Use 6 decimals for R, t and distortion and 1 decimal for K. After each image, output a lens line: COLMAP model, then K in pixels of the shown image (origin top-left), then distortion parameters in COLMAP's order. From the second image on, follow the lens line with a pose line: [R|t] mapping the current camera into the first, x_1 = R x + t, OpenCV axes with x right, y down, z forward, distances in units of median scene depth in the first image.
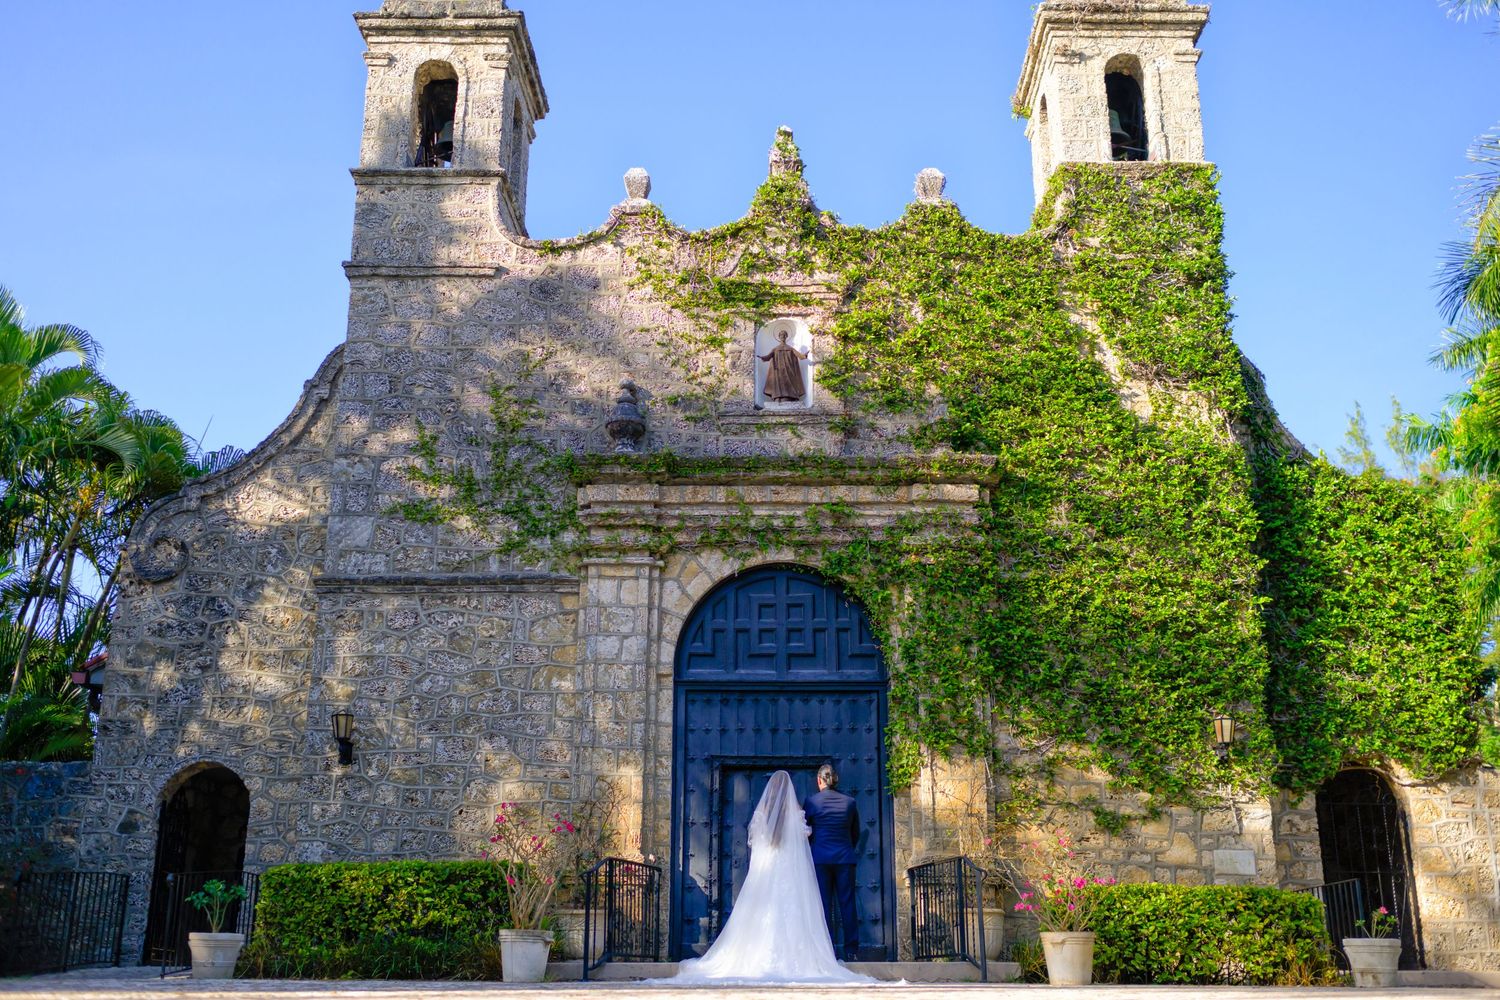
lens RADIAL K [[1513.3, 0, 749.2], [0, 1513.3, 501.4], [0, 0, 1]] dist [0.009268, 0.000000]
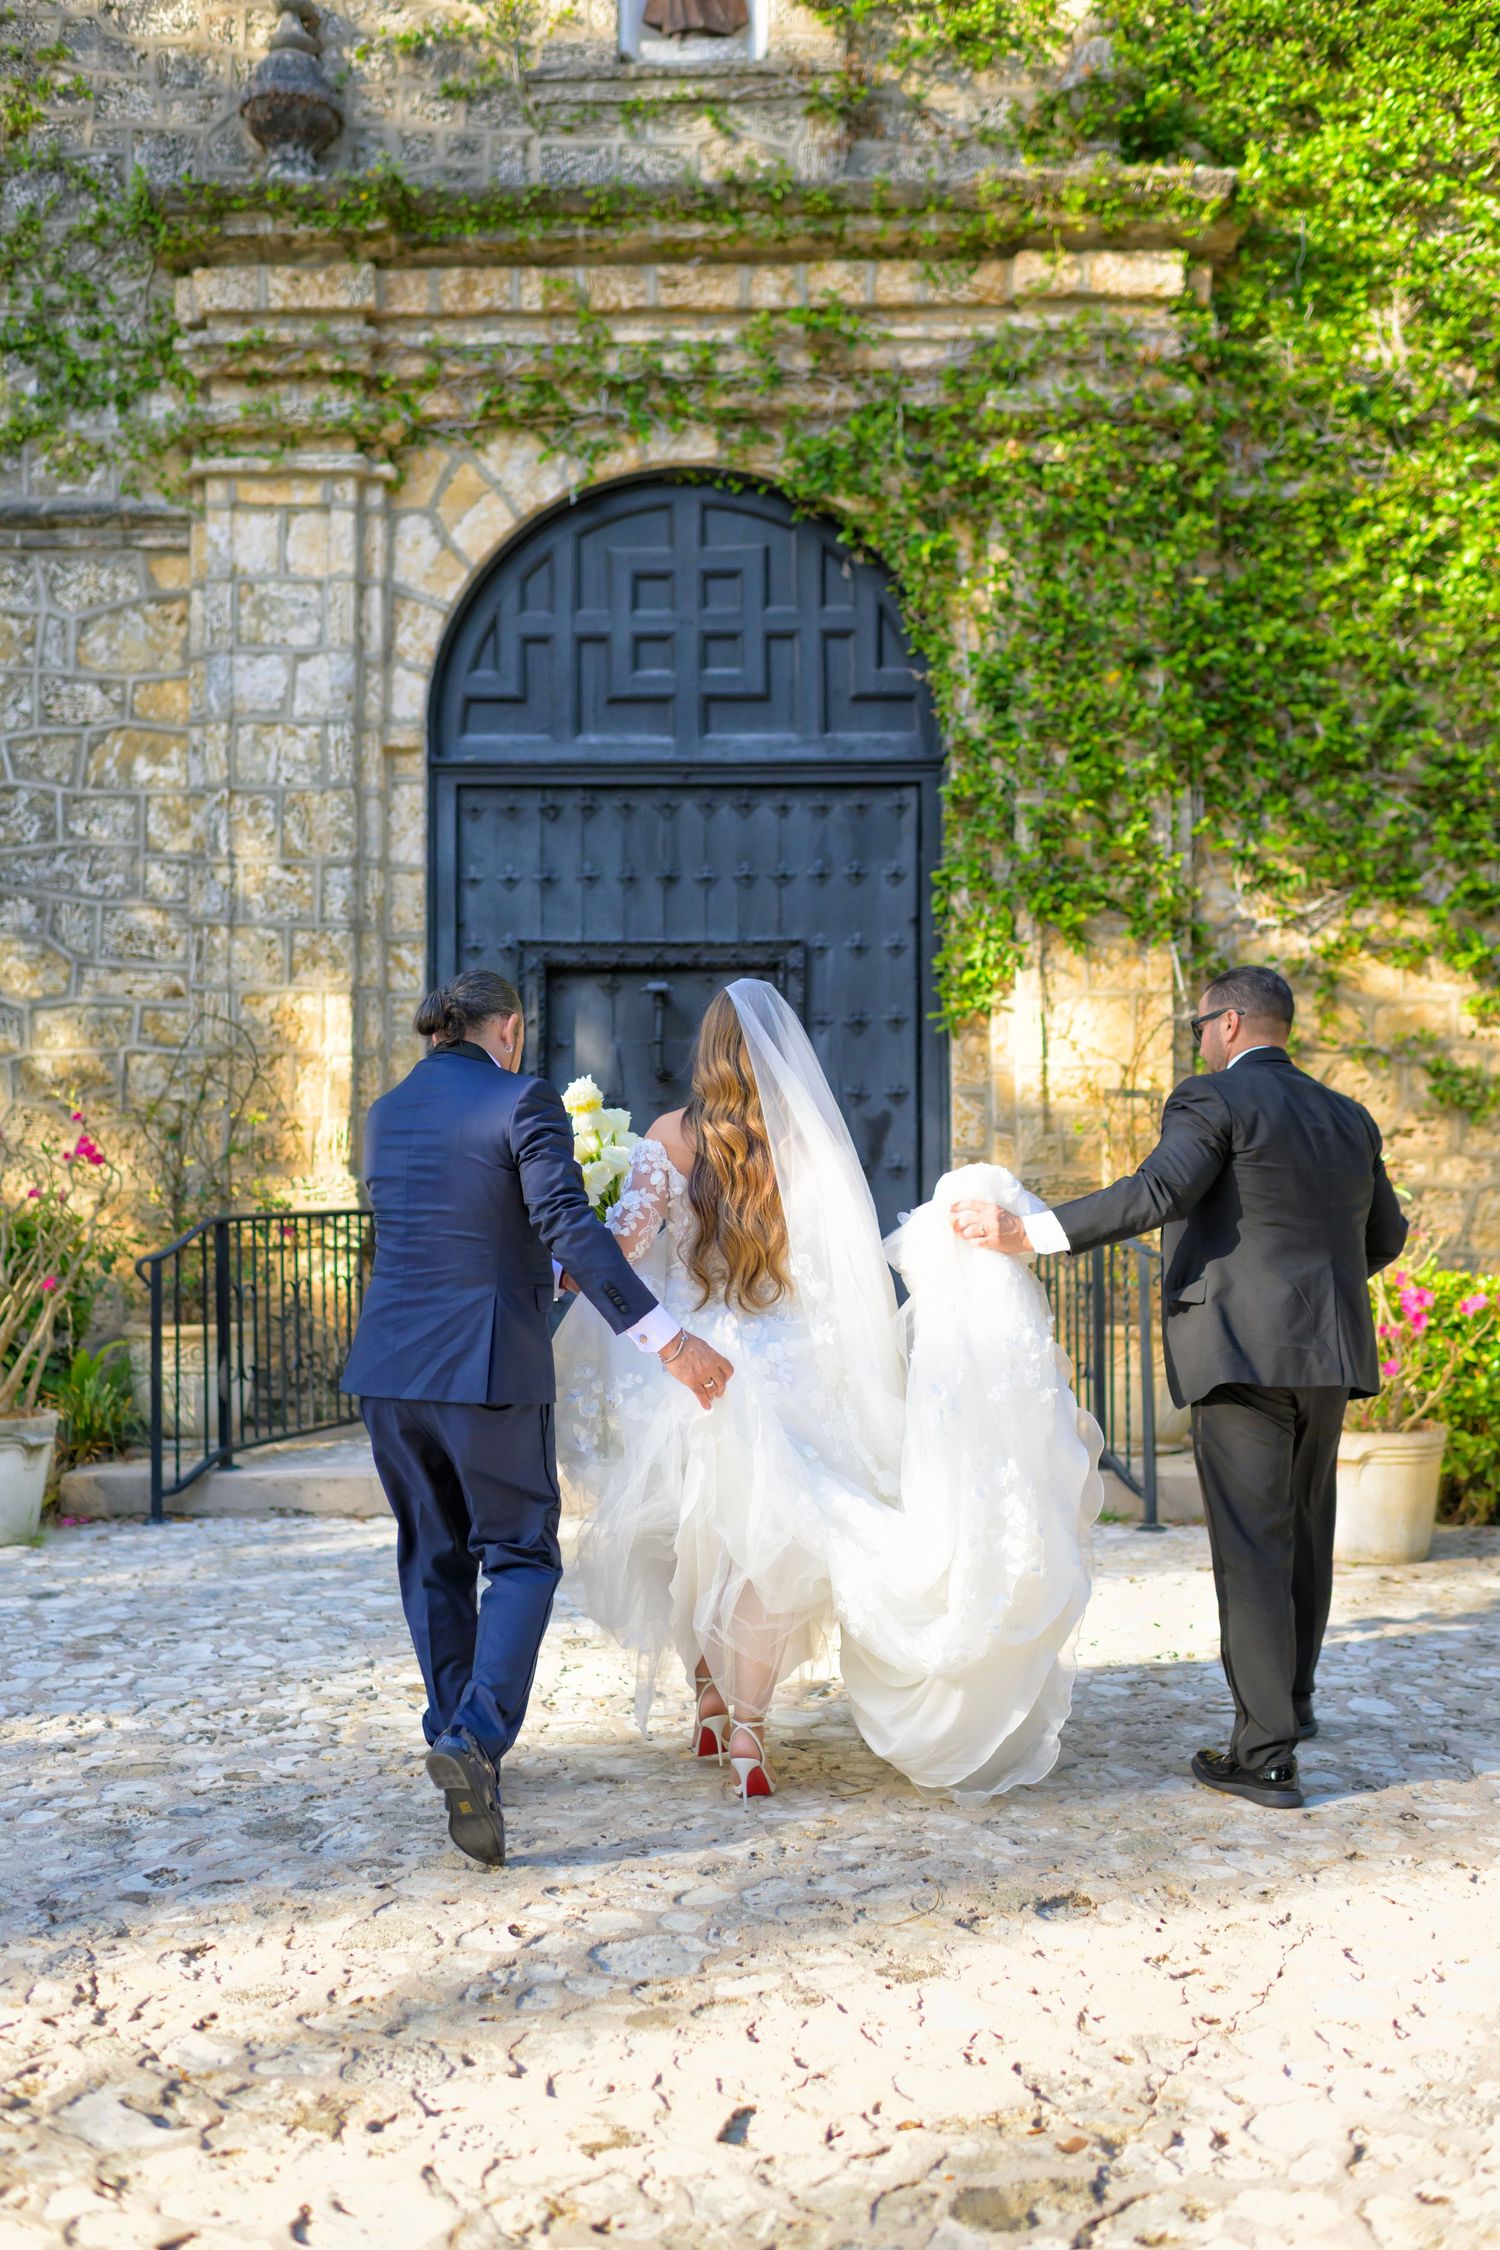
lens RADIAL K [[2269.9, 0, 756.0], [0, 2269.9, 1126.6], [0, 0, 1]] dist [0.009268, 0.000000]
pose [[0.999640, -0.005132, -0.026341, 0.055706], [0.012398, 0.958839, 0.283680, 0.038103], [0.023801, -0.283904, 0.958557, 0.372306]]
